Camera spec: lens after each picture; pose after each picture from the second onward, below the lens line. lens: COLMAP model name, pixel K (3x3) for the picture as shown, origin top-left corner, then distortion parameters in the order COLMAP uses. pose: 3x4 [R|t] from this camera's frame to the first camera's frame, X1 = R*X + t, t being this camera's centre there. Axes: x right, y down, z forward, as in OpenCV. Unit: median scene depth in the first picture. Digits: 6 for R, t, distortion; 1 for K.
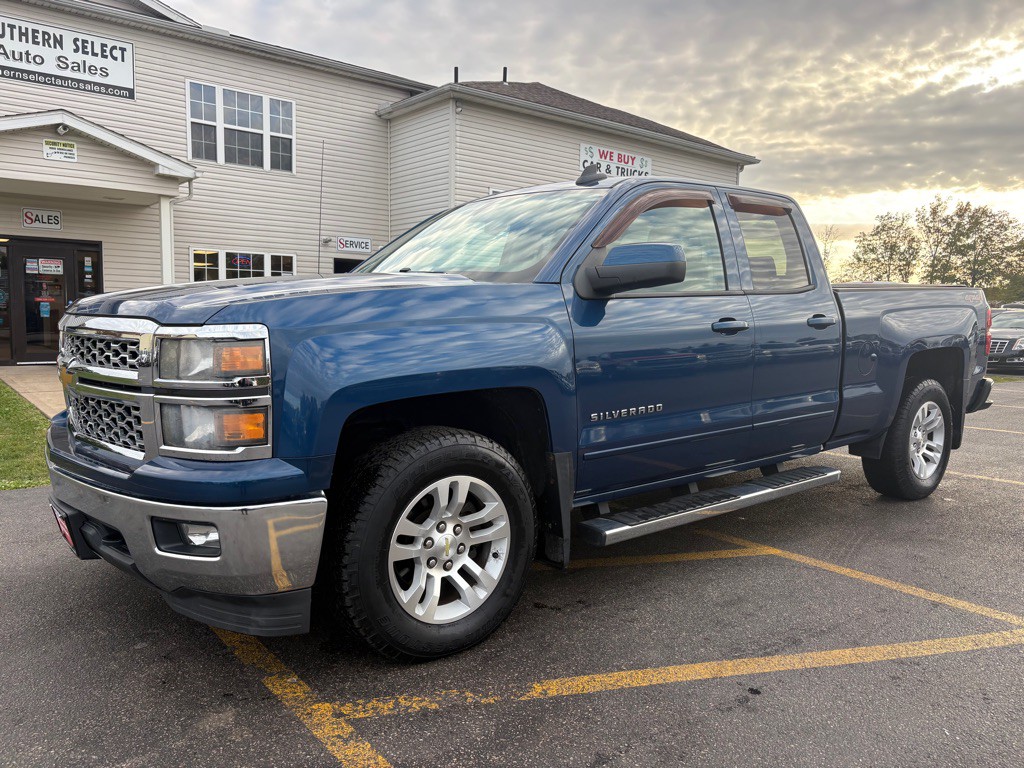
lens RADIAL K [[780.4, 0, 514.6], [0, 780.4, 381.0], [0, 0, 1]] dist [0.034150, -0.044207]
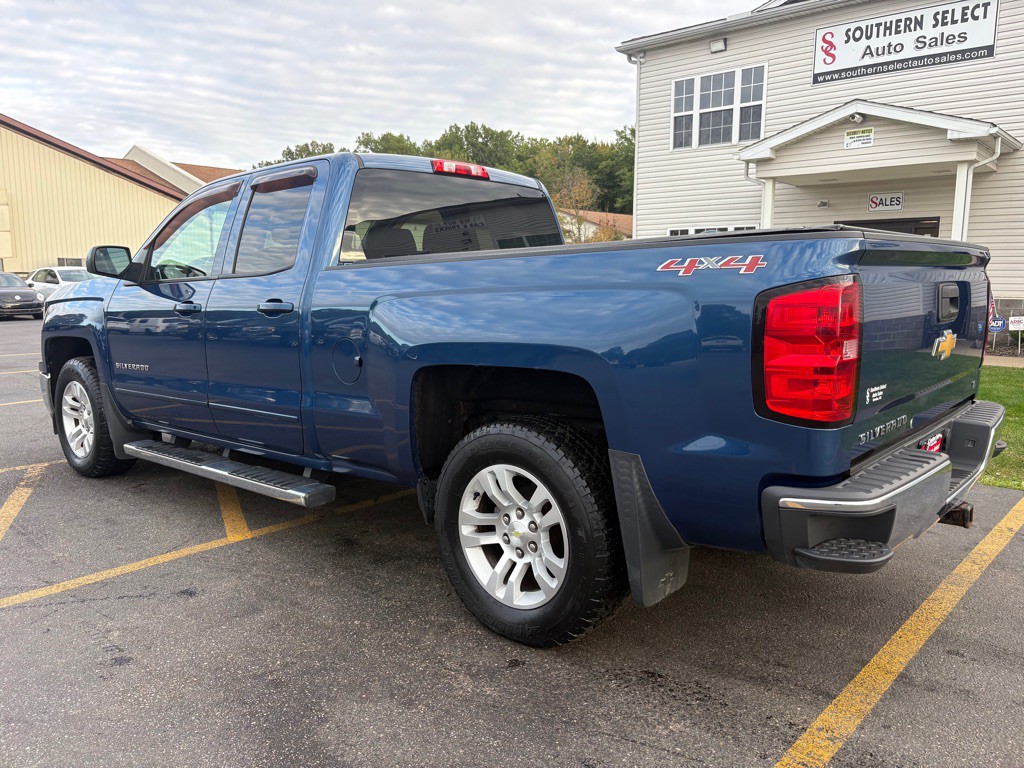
lens RADIAL K [[781.0, 0, 512.0], [0, 781.0, 384.0], [0, 0, 1]] dist [0.043437, -0.053387]
pose [[0.164773, 0.117306, -0.979331, 0.391782], [-0.083521, 0.990996, 0.104651, -0.031720], [0.982789, 0.064551, 0.173087, 0.339681]]
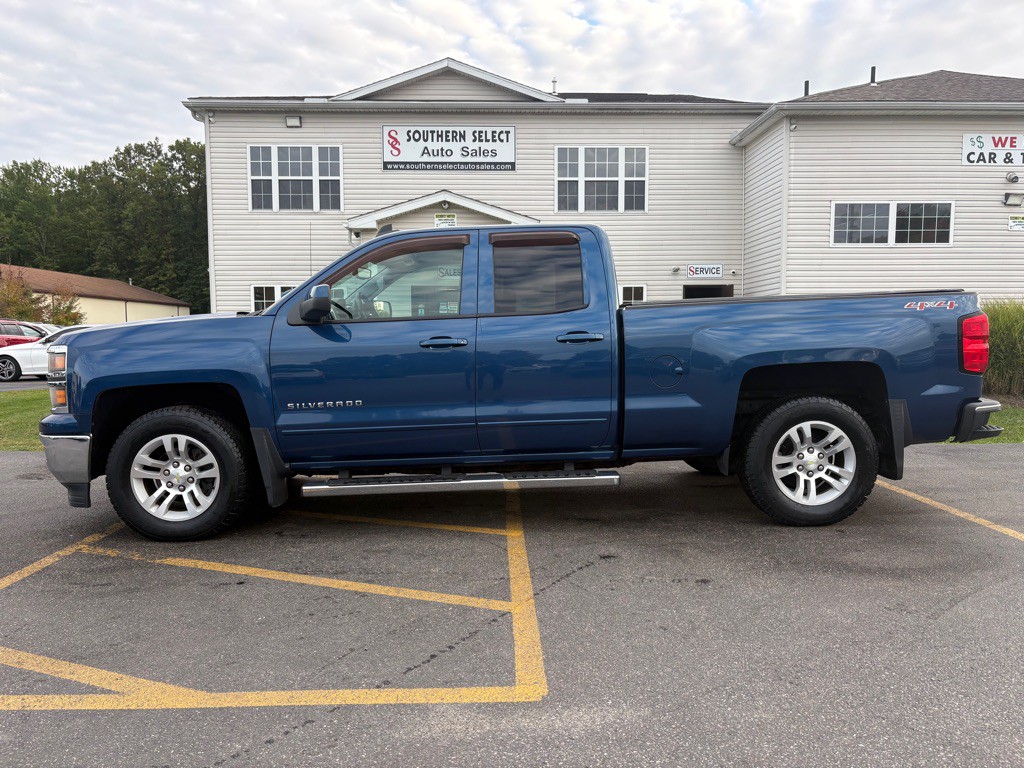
lens RADIAL K [[781.0, 0, 512.0], [0, 781.0, 384.0], [0, 0, 1]] dist [0.043437, -0.053387]
pose [[0.790491, 0.015800, -0.612270, 0.304660], [-0.032389, 0.999347, -0.016028, 0.003434], [0.611617, 0.032501, 0.790486, 0.019871]]
